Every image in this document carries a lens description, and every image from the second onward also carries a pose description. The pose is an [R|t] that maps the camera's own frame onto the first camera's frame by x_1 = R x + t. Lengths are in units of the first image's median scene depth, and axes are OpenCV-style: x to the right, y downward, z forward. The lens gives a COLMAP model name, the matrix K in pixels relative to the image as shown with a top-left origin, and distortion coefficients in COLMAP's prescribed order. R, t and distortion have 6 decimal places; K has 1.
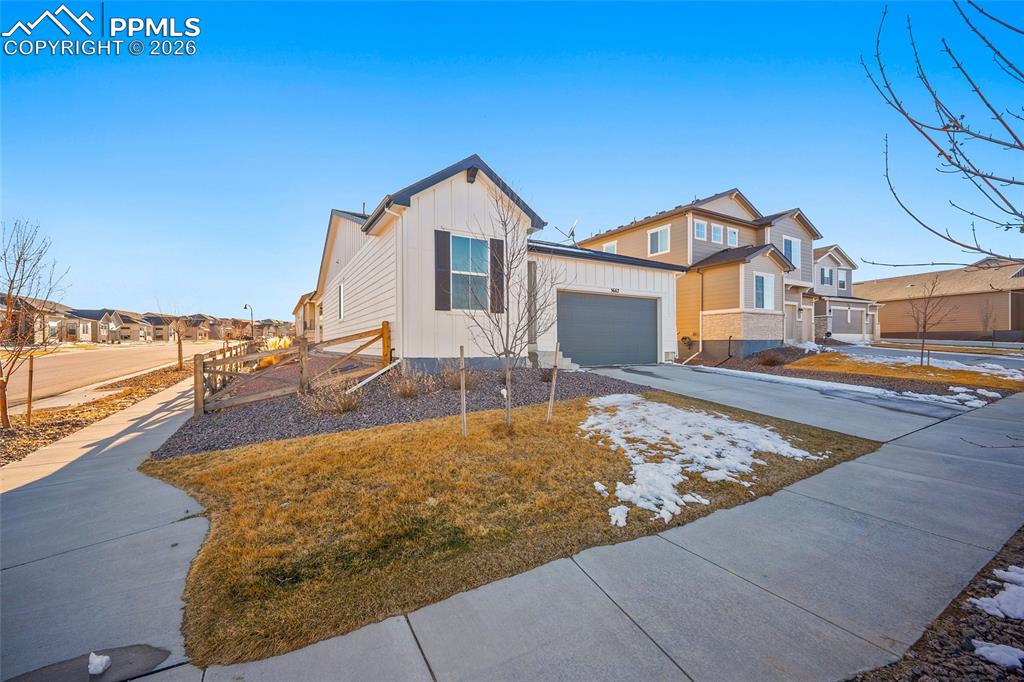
lens RADIAL K [[403.0, 0, 505.6], [0, 403.0, 347.5], [0, 0, 1]] dist [-0.001571, -0.000351]
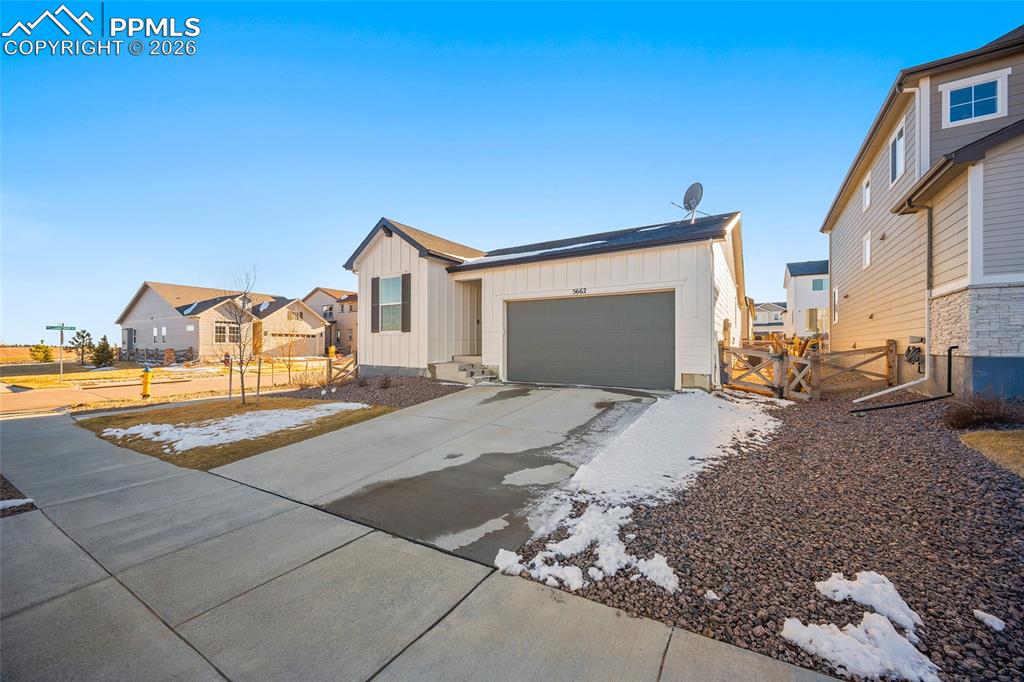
lens RADIAL K [[403.0, 0, 505.6], [0, 403.0, 347.5], [0, 0, 1]] dist [-0.001571, -0.000351]
pose [[0.464109, 0.004579, -0.885766, 1.175117], [-0.010514, 0.999945, -0.000339, -0.038169], [0.885716, 0.009470, 0.464132, 0.660792]]
